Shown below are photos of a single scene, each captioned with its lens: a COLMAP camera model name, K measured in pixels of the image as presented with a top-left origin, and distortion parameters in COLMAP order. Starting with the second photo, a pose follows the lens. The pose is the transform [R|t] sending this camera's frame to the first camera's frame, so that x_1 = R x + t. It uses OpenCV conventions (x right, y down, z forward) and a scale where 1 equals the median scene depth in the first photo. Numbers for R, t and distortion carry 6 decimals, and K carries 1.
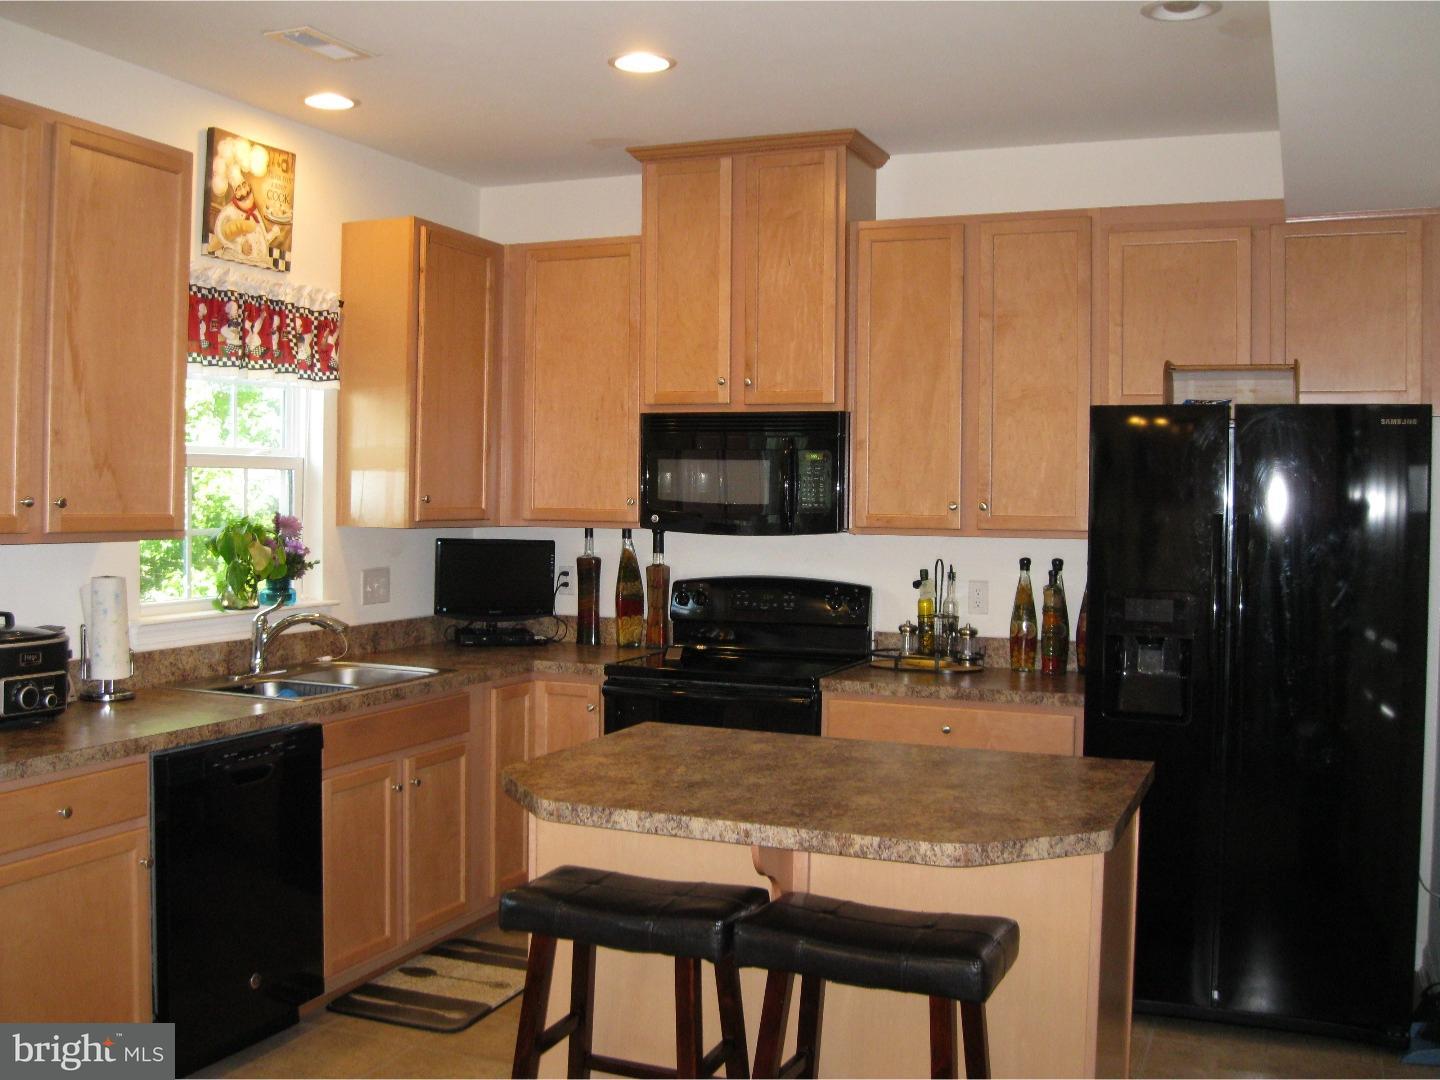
lens RADIAL K [[1474.5, 0, 698.6], [0, 1474.5, 508.7], [0, 0, 1]] dist [-0.125132, 0.054789]
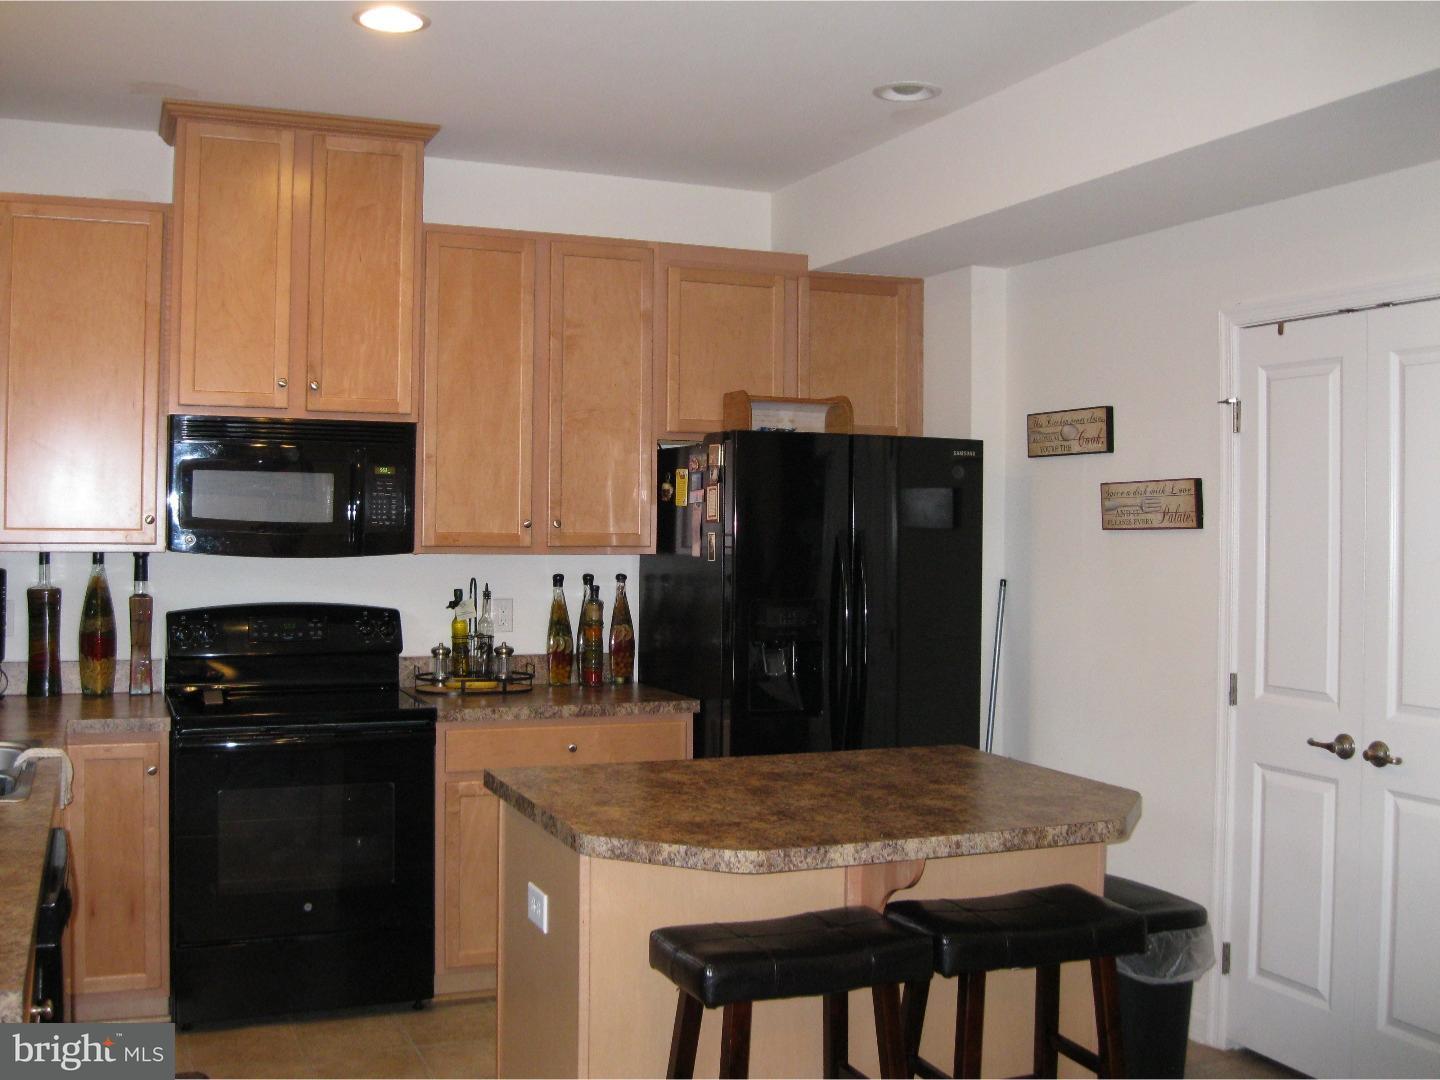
lens RADIAL K [[1474.5, 0, 698.6], [0, 1474.5, 508.7], [0, 0, 1]] dist [-0.125132, 0.054789]
pose [[0.701903, 0.001009, 0.712272, -0.437902], [0.004584, 0.999972, -0.005933, -0.005347], [-0.712258, 0.007429, 0.701878, 0.214708]]
